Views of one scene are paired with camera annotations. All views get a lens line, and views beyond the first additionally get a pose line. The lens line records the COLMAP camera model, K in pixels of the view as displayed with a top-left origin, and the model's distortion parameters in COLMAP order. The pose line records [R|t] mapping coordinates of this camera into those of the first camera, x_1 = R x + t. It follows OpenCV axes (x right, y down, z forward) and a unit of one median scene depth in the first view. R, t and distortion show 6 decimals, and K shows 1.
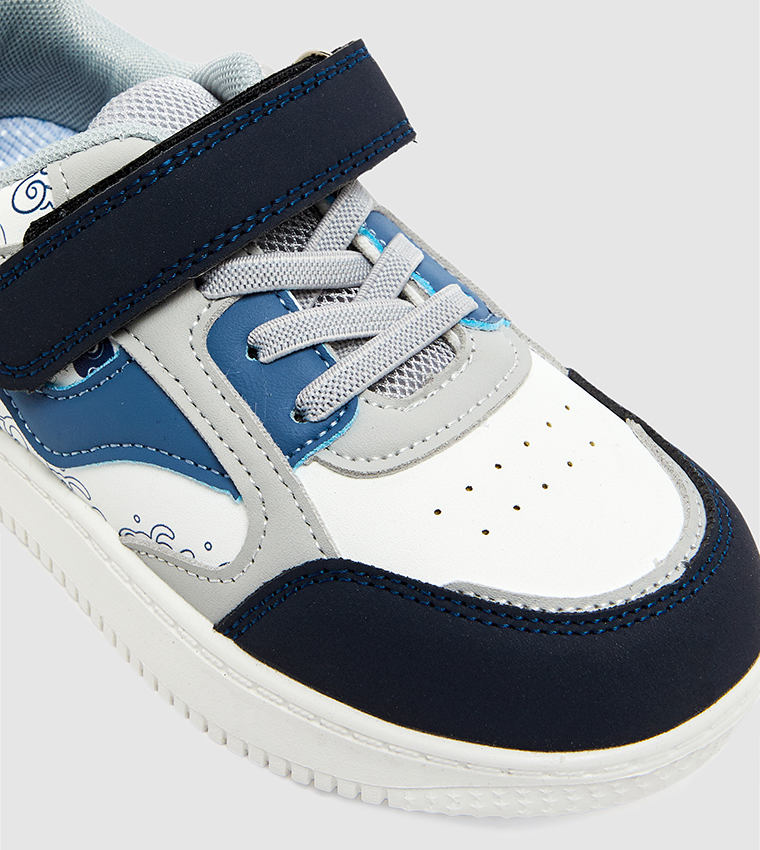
lens RADIAL K [[2710.6, 0, 377.1], [0, 2710.6, 422.0], [0, 0, 1]] dist [-0.026196, 0.000000]
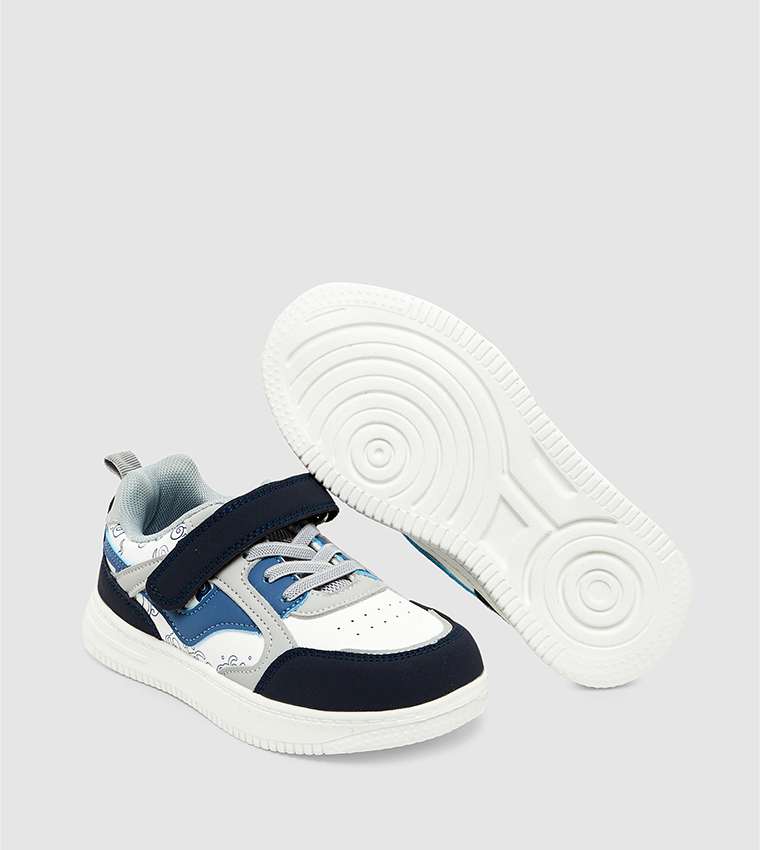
lens RADIAL K [[2710.6, 0, 377.3], [0, 2710.6, 426.1], [0, 0, 1]] dist [-0.026196, 0.000000]
pose [[0.993397, -0.070813, -0.090261, 0.285171], [0.033697, 0.932168, -0.360454, 0.732232], [0.109663, 0.355033, 0.928400, -1.315715]]
